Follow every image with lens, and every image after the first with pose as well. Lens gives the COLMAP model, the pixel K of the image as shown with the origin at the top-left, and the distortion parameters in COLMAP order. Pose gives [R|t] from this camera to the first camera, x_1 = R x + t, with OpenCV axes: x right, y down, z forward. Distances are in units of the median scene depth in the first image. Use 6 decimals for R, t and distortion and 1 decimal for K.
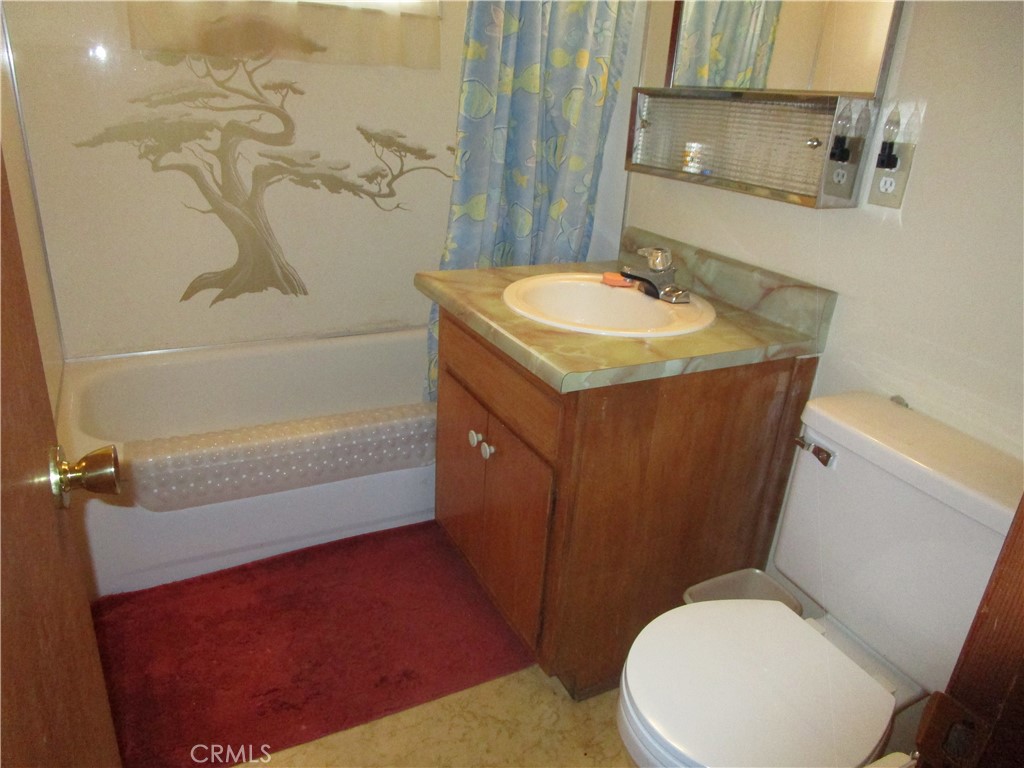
lens RADIAL K [[735.2, 0, 506.0], [0, 735.2, 384.0], [0, 0, 1]] dist [-0.017926, -0.001426]
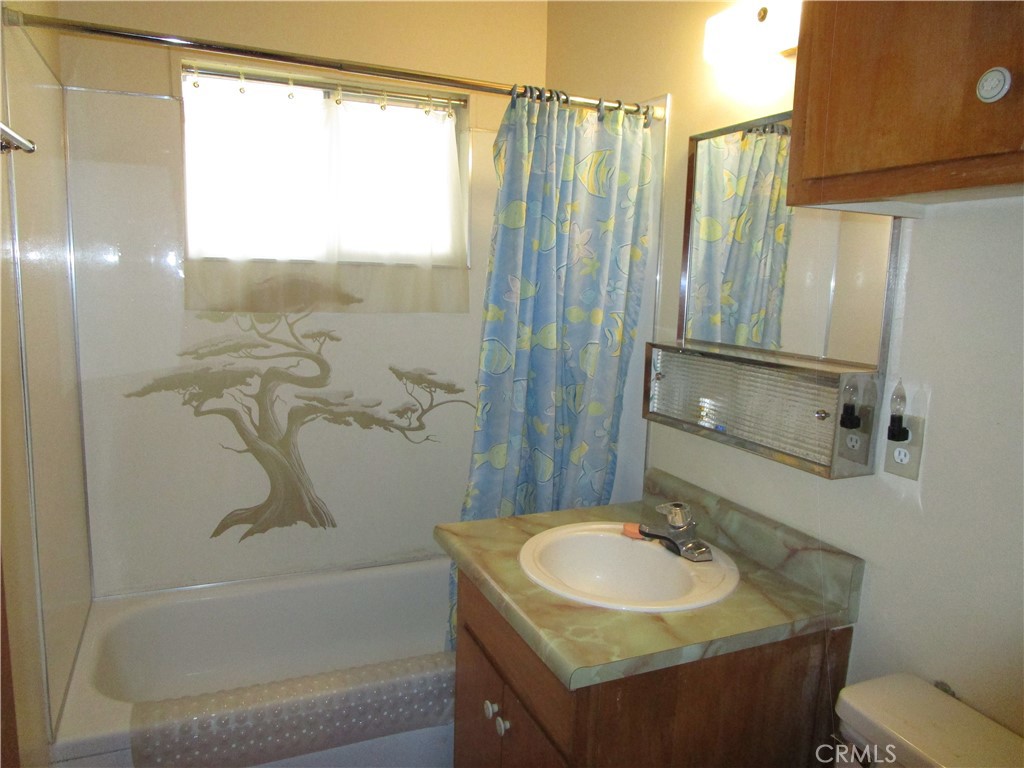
lens RADIAL K [[735.2, 0, 506.0], [0, 735.2, 384.0], [0, 0, 1]] dist [-0.017926, -0.001426]
pose [[0.997949, -0.015764, -0.062041, 0.036952], [0.000571, 0.971357, -0.237624, -0.094896], [0.064010, 0.237101, 0.969374, -0.010726]]
